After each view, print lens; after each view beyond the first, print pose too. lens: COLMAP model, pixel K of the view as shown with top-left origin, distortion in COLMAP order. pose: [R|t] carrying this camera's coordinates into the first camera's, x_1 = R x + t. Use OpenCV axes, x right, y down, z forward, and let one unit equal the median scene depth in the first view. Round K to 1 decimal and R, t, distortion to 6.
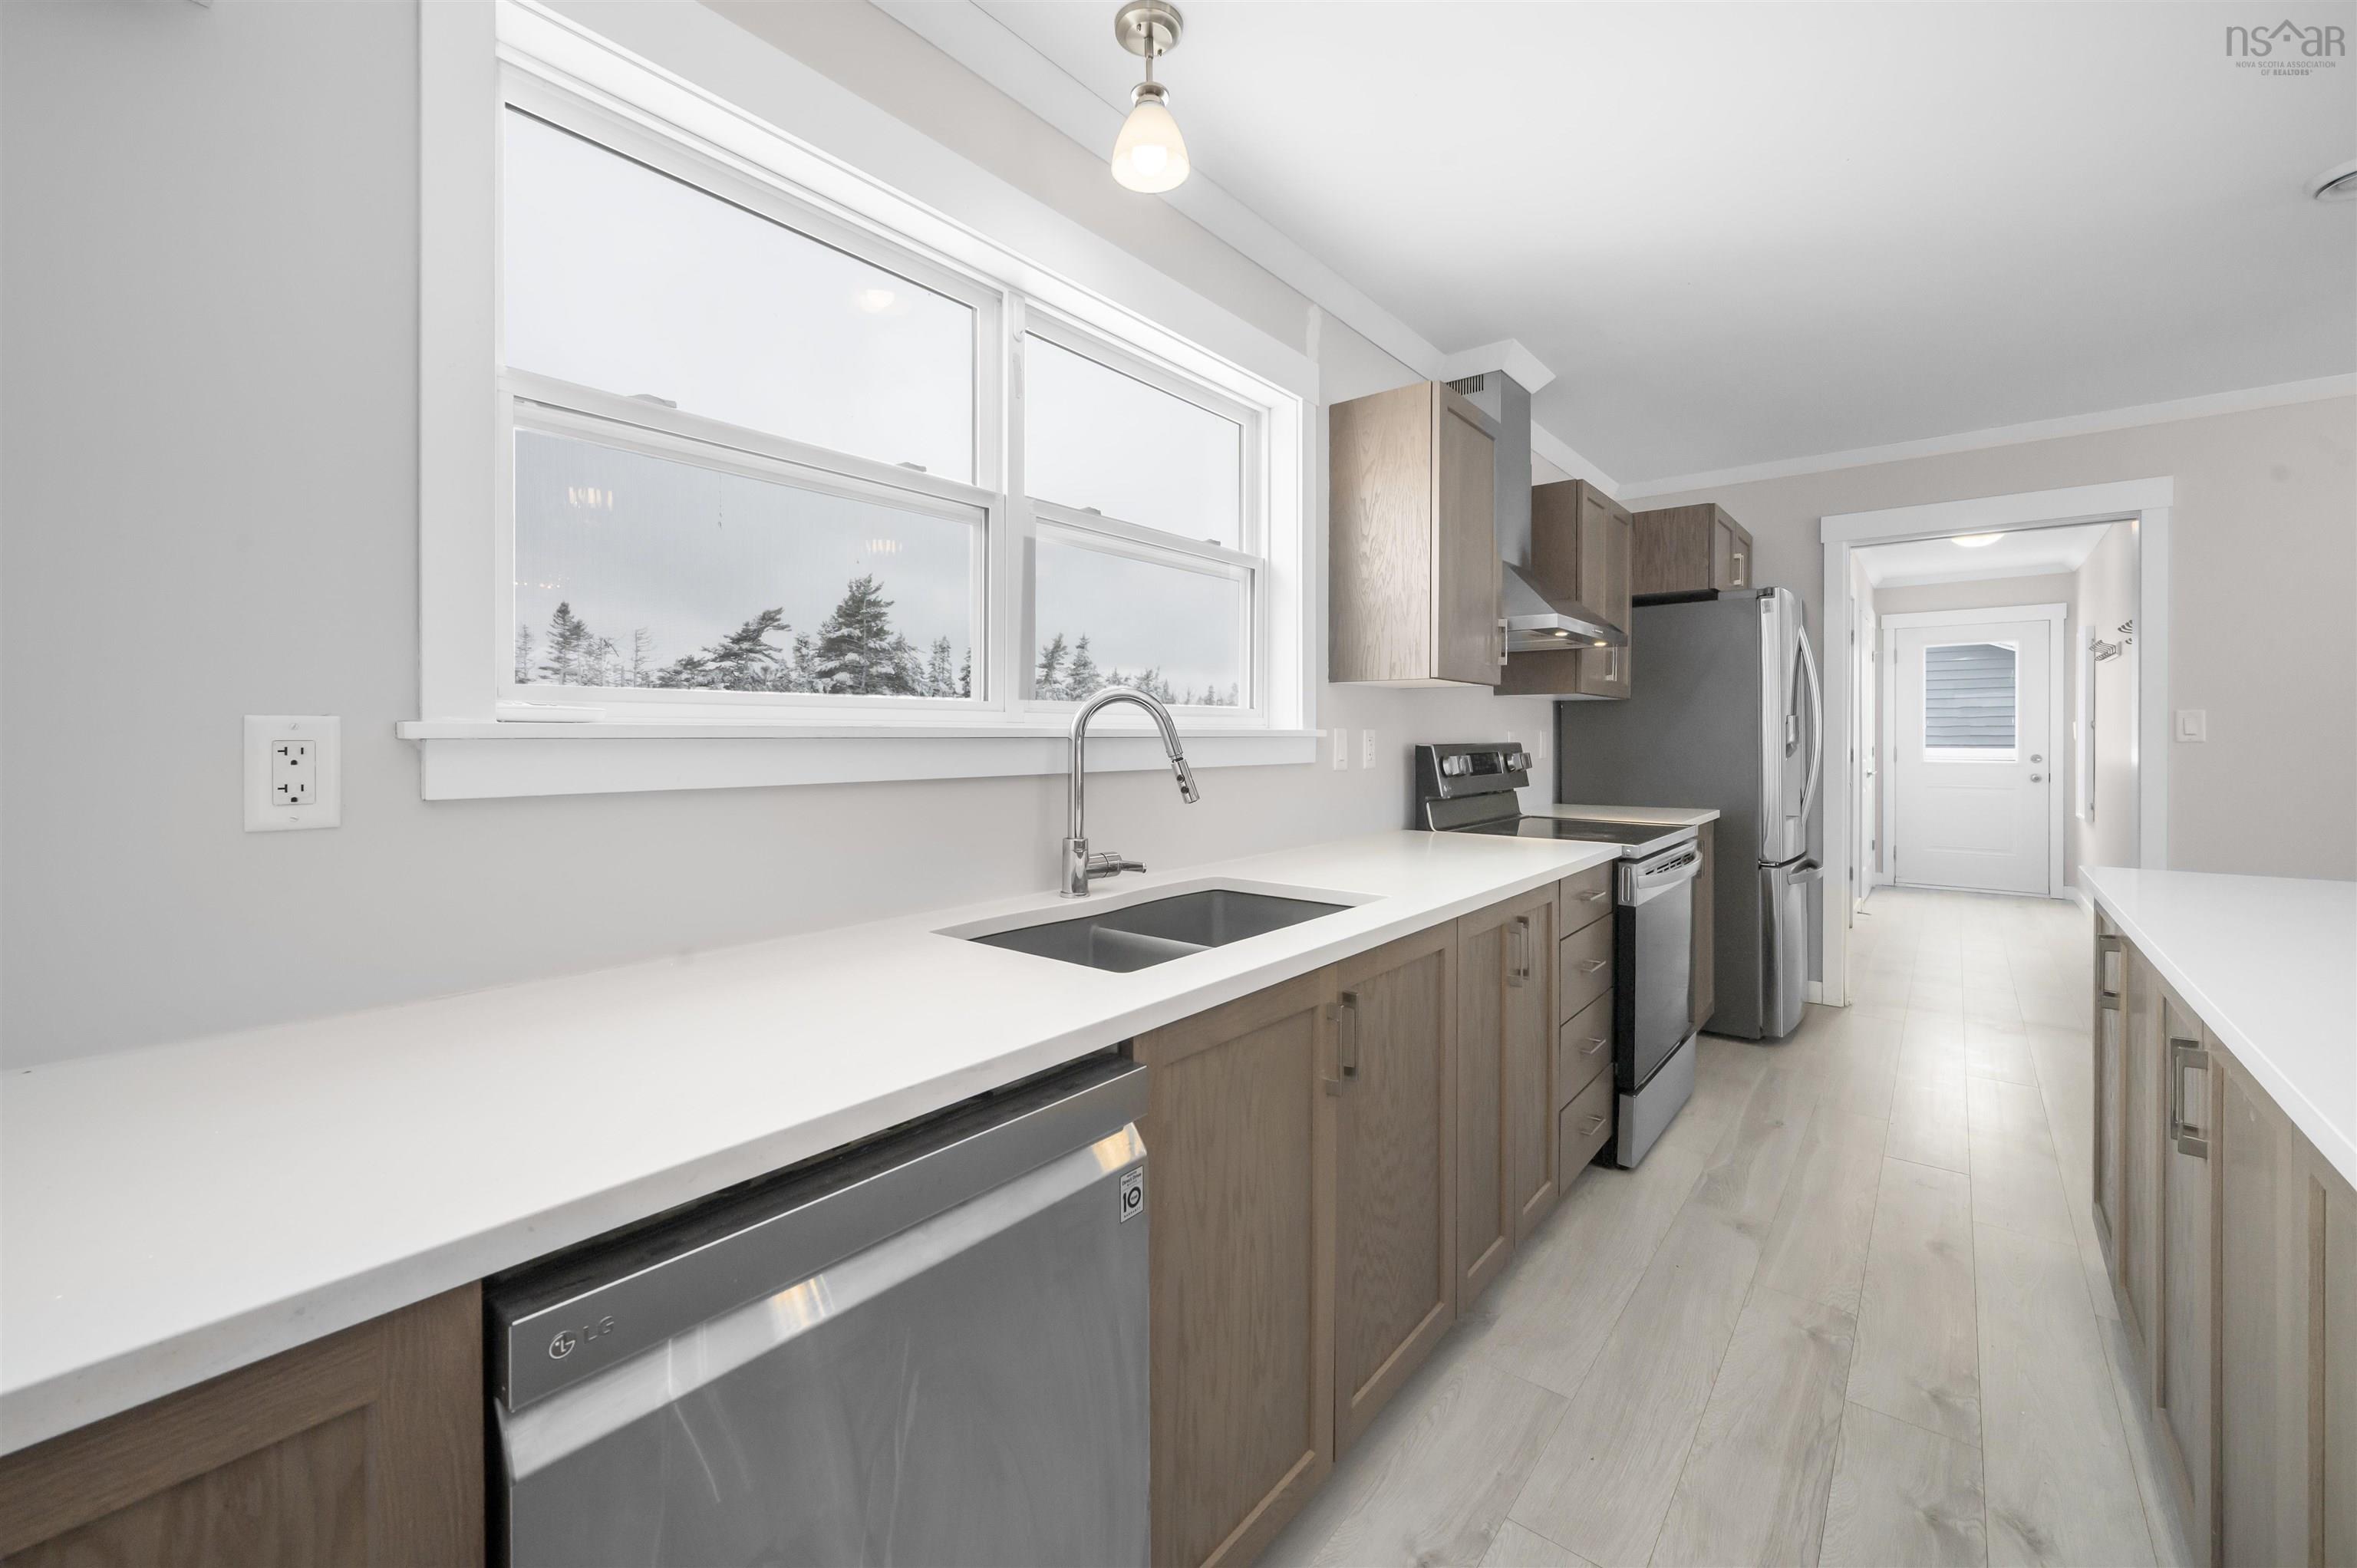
lens RADIAL K [[952.0, 0, 1172.6], [0, 952.0, 747.7], [0, 0, 1]] dist [-0.000191, 0.000027]
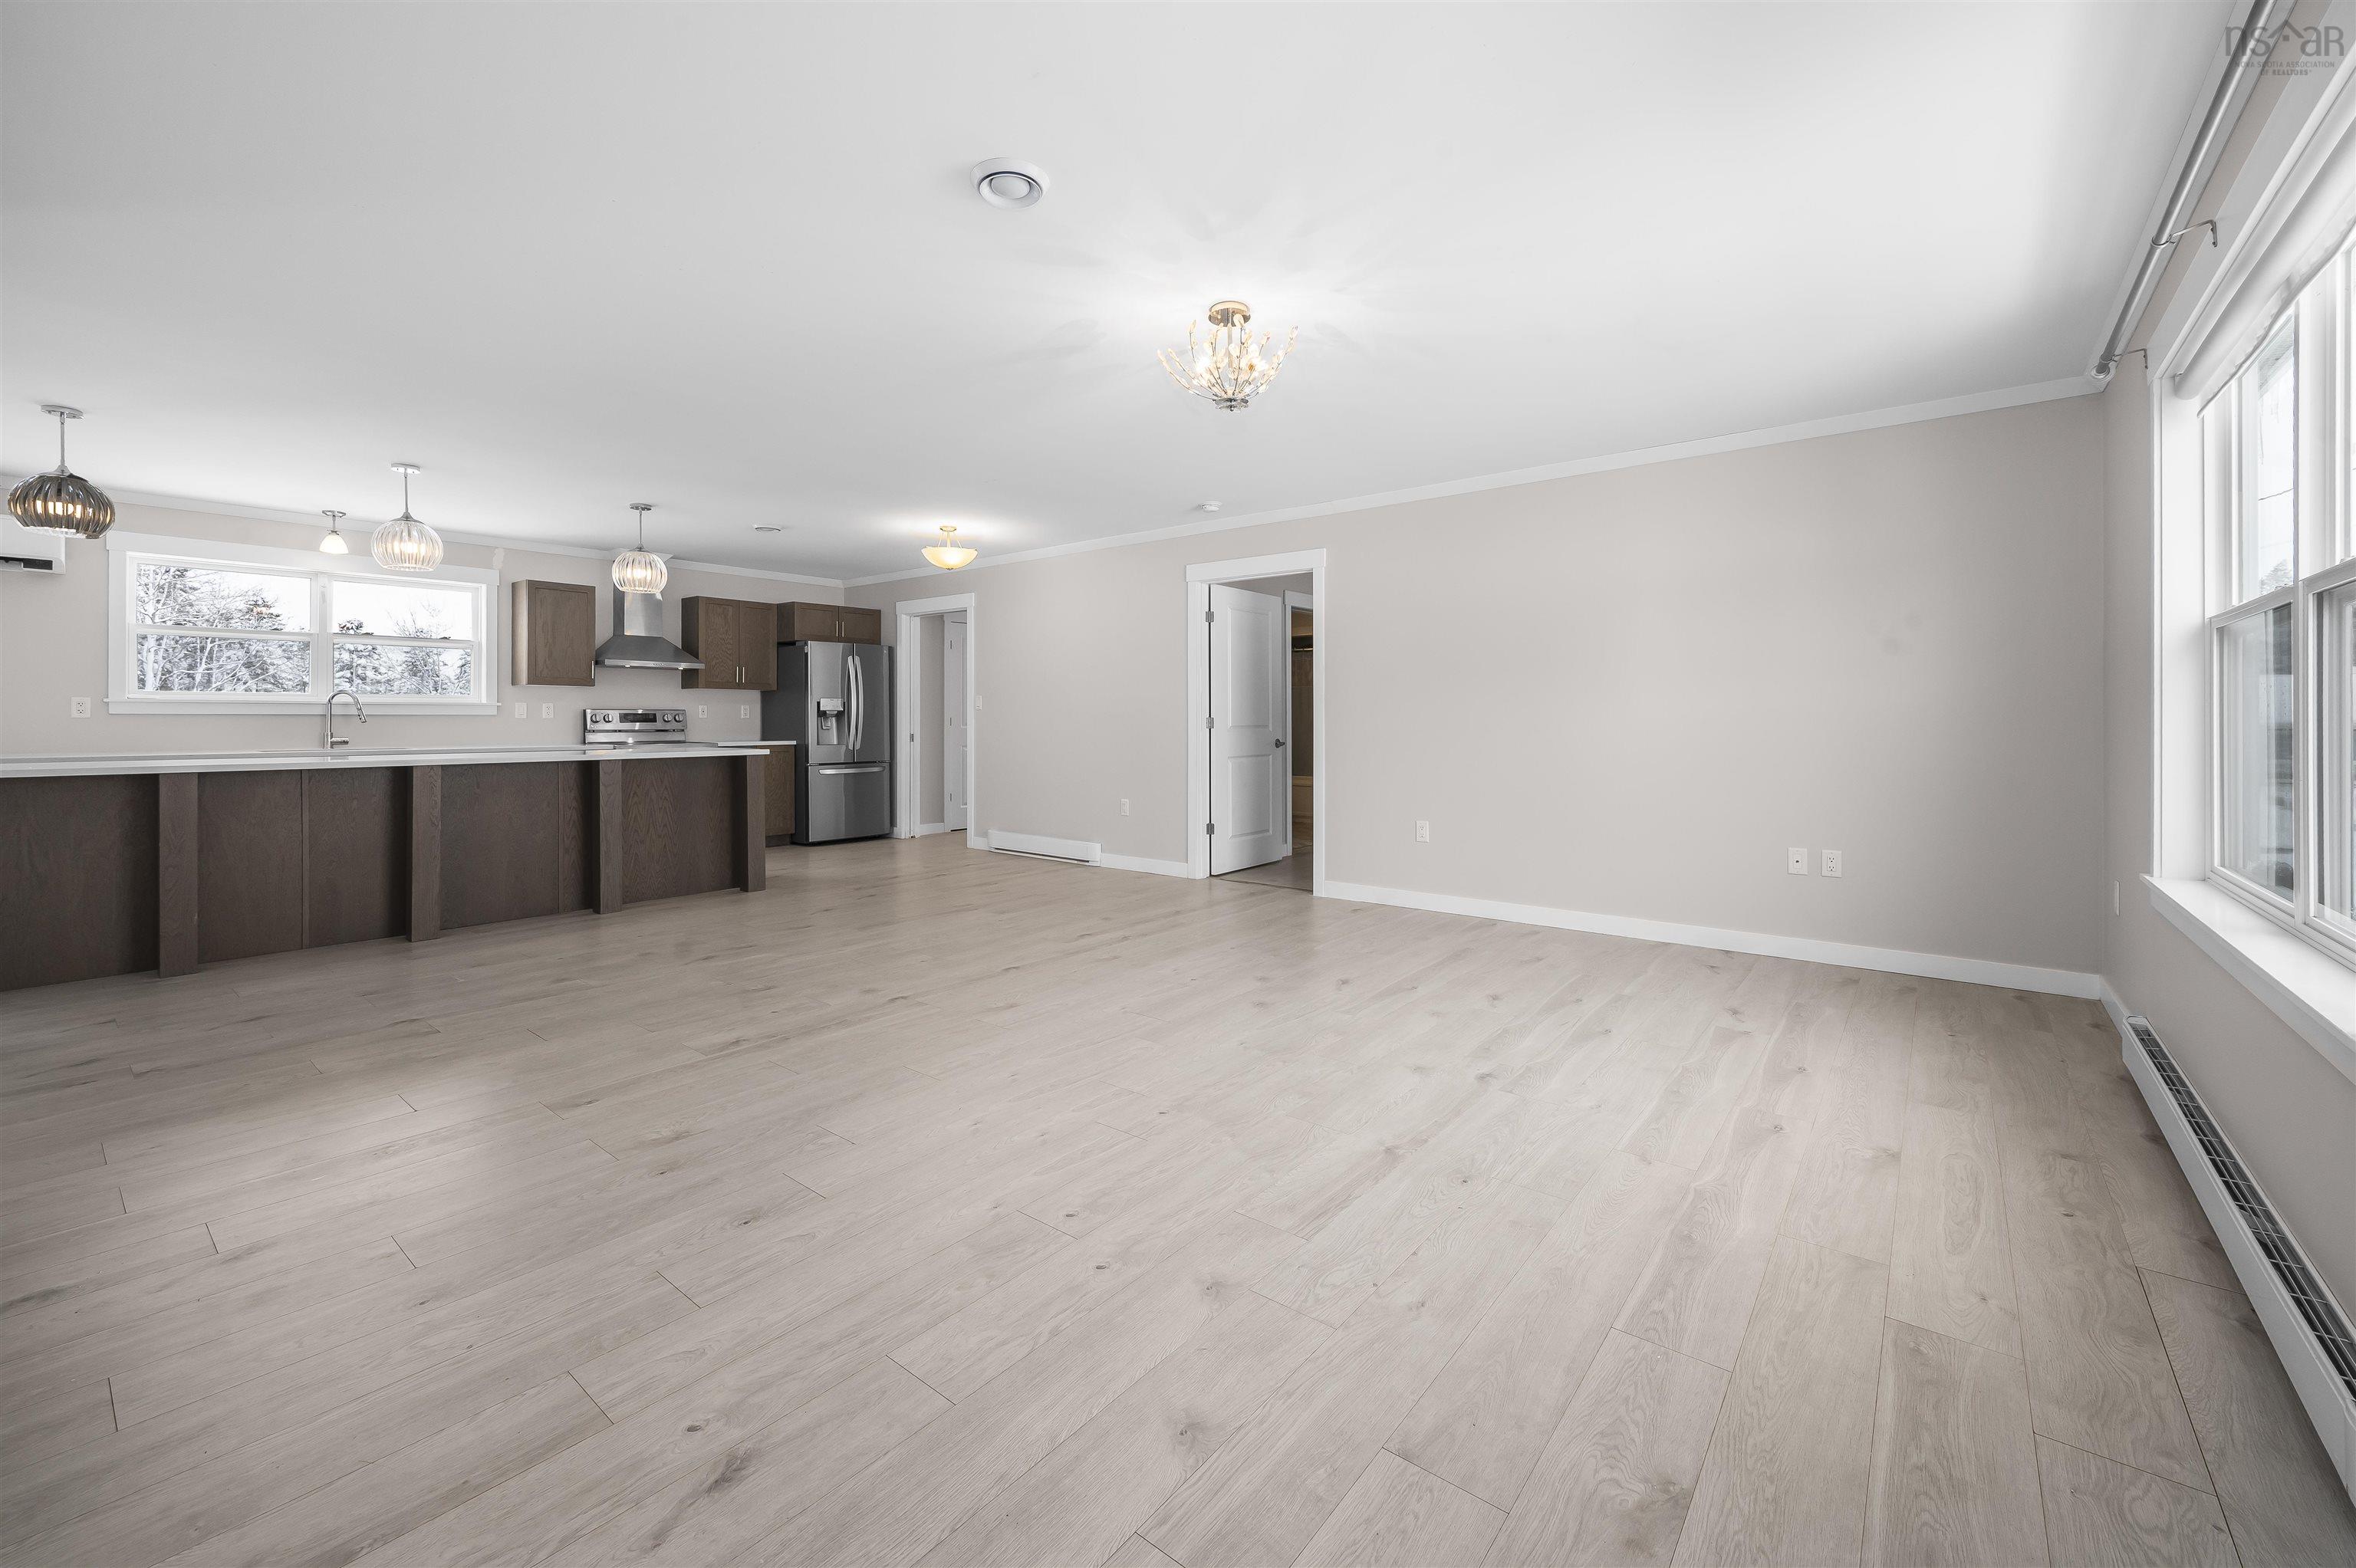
lens RADIAL K [[944.4, 0, 1172.6], [0, 944.4, 719.1], [0, 0, 1]] dist [-0.004289, 0.000043]
pose [[0.999995, 0.001716, 0.002744, 1.447572], [-0.001688, 0.999947, -0.010108, 0.036581], [-0.002761, 0.010103, 0.999945, -1.198989]]
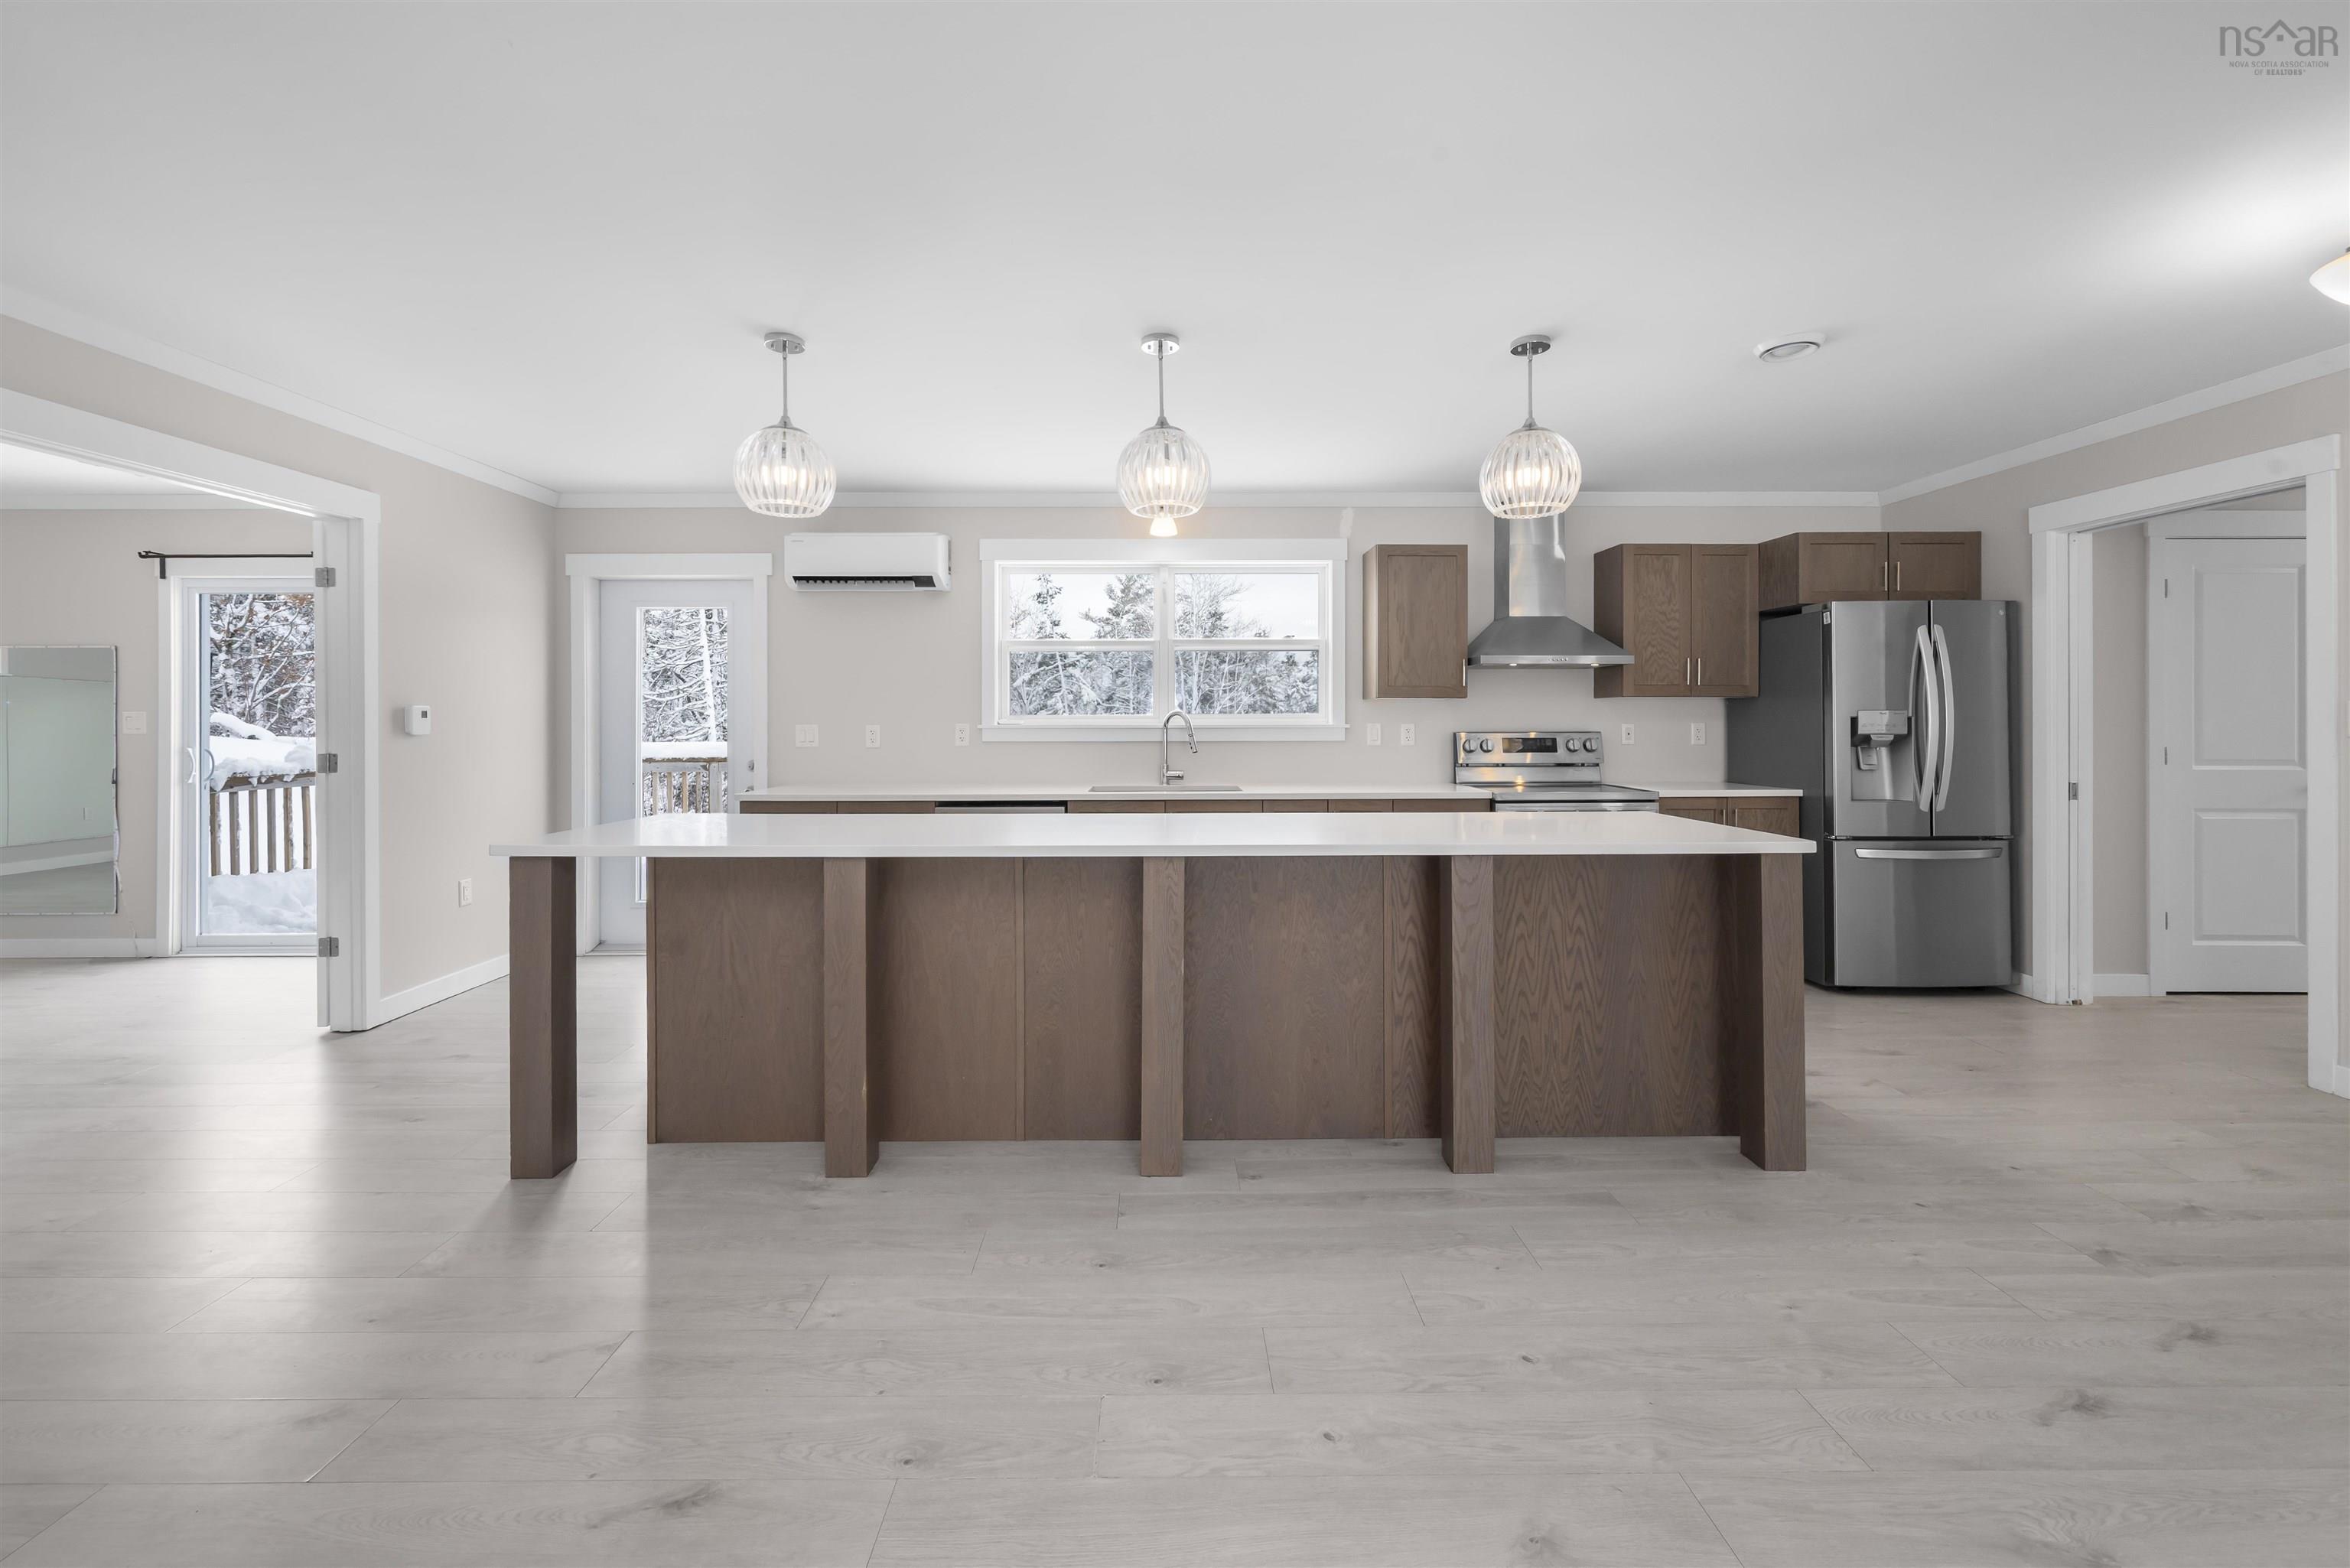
lens RADIAL K [[942.1, 0, 1169.6], [0, 942.1, 719.3], [0, 0, 1]] dist [-0.004289, 0.000043]
pose [[0.635159, -0.002070, -0.772378, 0.983203], [-0.007052, 0.999939, -0.008480, -0.006647], [0.772349, 0.010833, 0.635106, -0.361870]]
